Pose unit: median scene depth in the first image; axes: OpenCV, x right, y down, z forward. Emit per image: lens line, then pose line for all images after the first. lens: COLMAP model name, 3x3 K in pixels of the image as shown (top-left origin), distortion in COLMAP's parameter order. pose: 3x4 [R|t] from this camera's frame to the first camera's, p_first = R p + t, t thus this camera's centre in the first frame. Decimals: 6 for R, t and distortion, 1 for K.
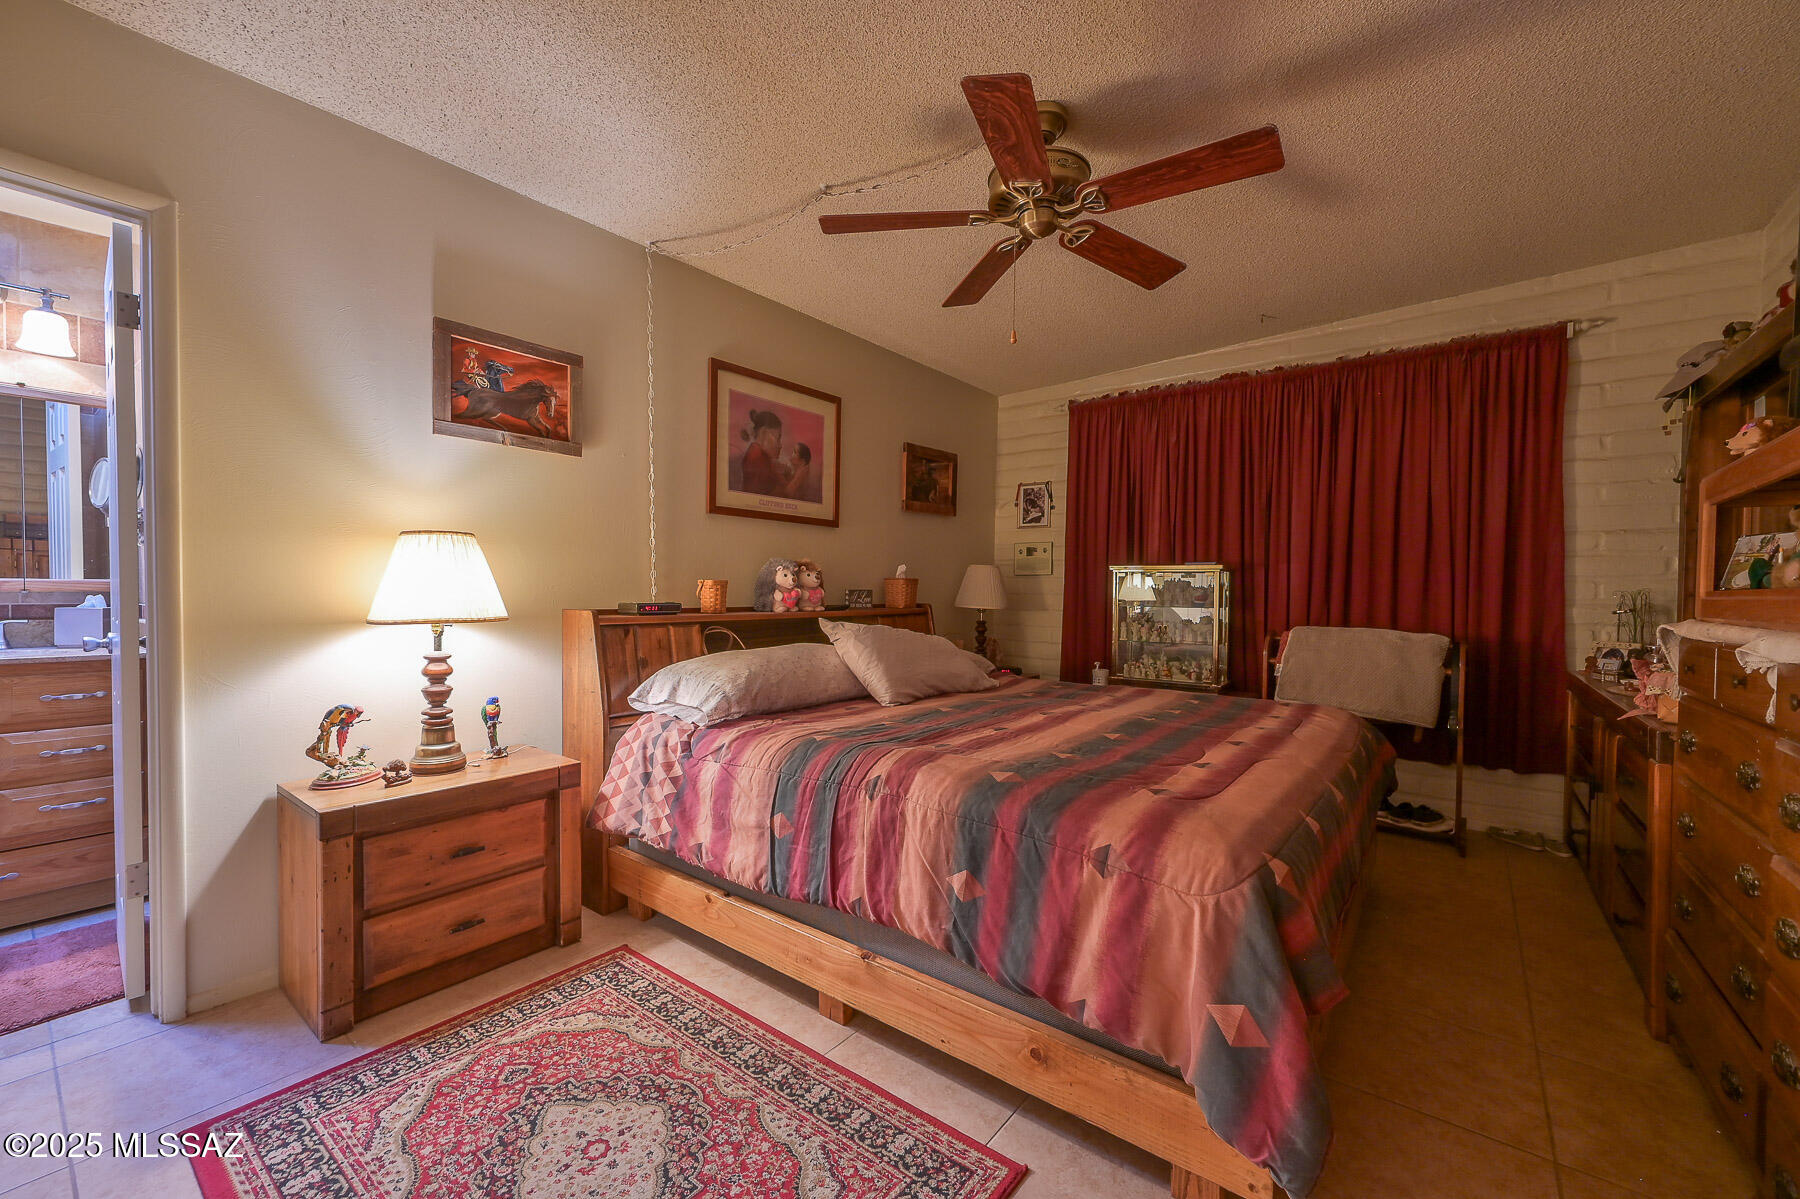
lens RADIAL K [[713.5, 0, 910.7], [0, 713.5, 601.9], [0, 0, 1]] dist [-0.002214, -0.000218]
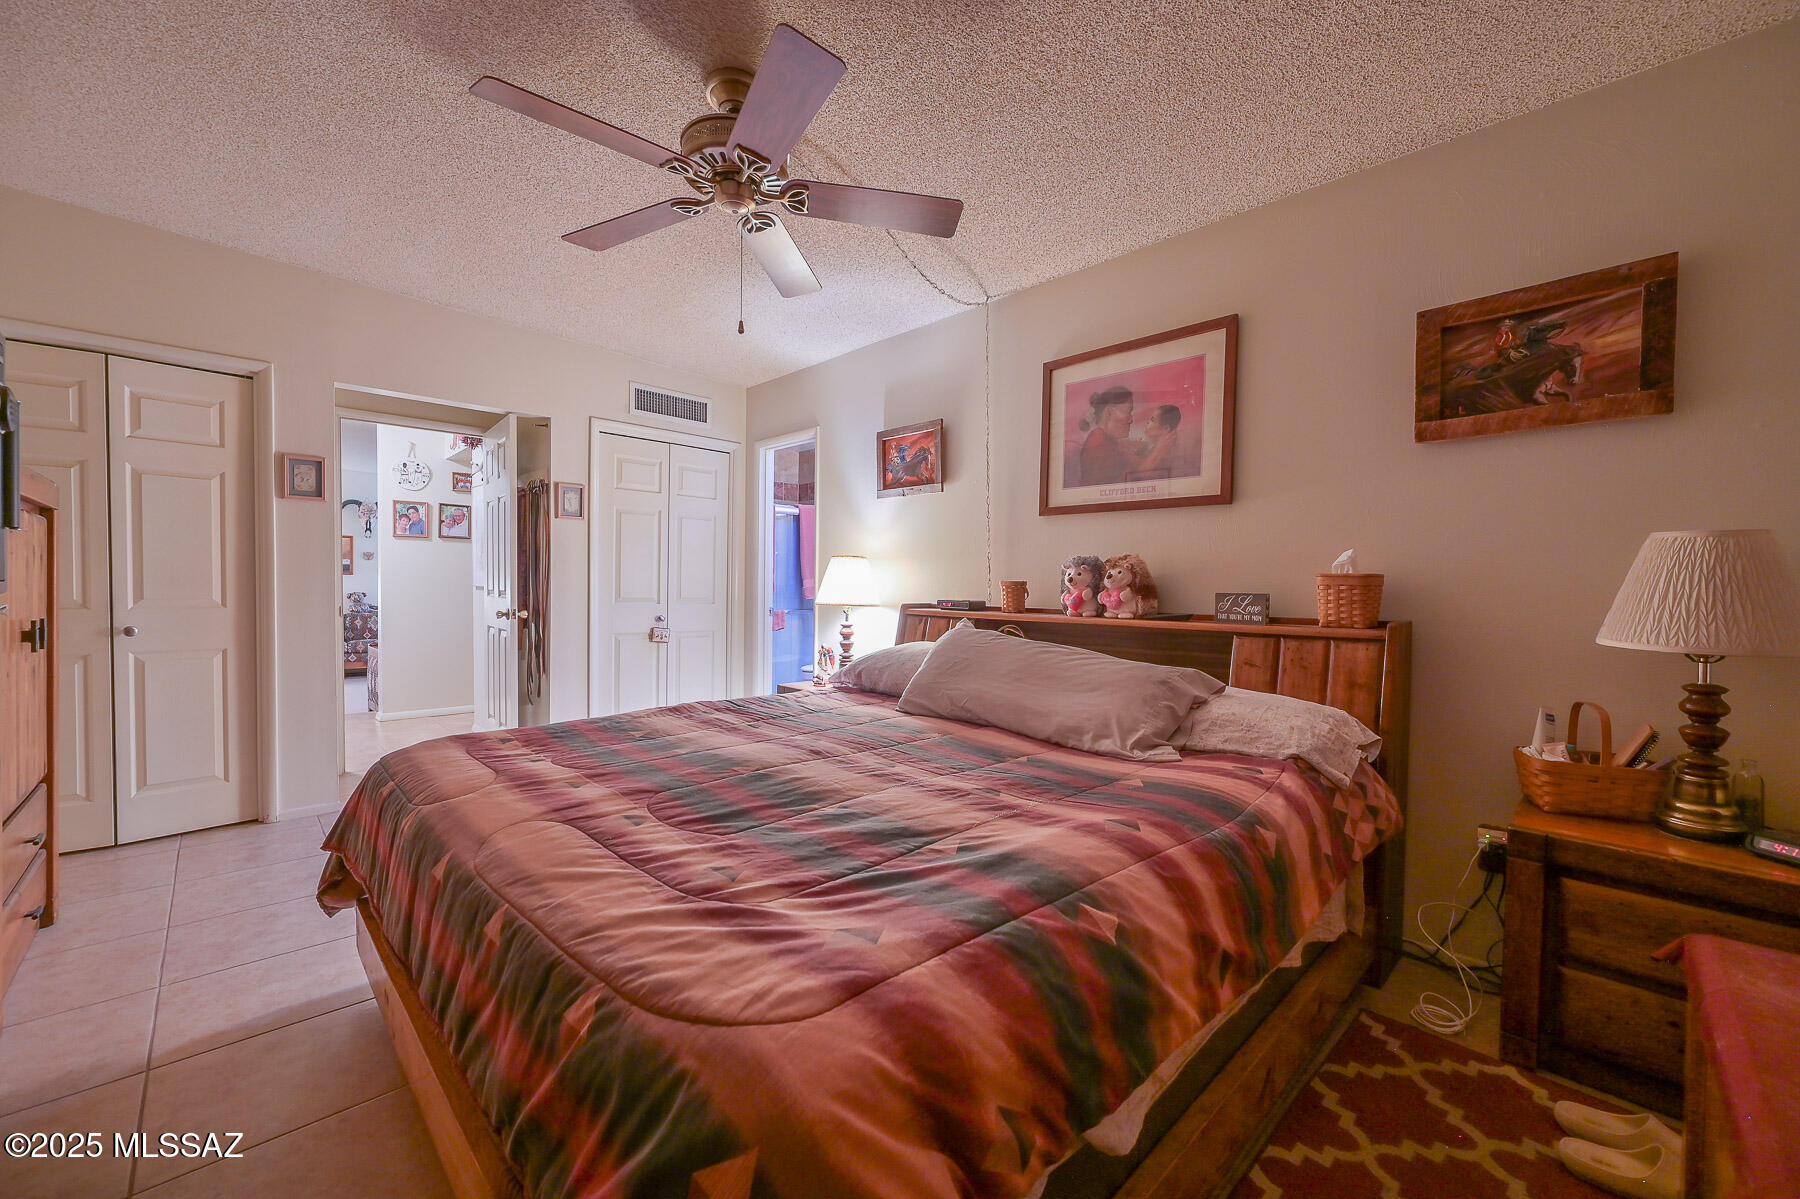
lens RADIAL K [[713.5, 0, 909.2], [0, 713.5, 601.2], [0, 0, 1]] dist [-0.002214, -0.000218]
pose [[-0.140157, 0.012859, -0.990046, 0.723362], [-0.031741, 0.999343, 0.017473, -0.013234], [0.989620, 0.033874, -0.139656, 0.911456]]
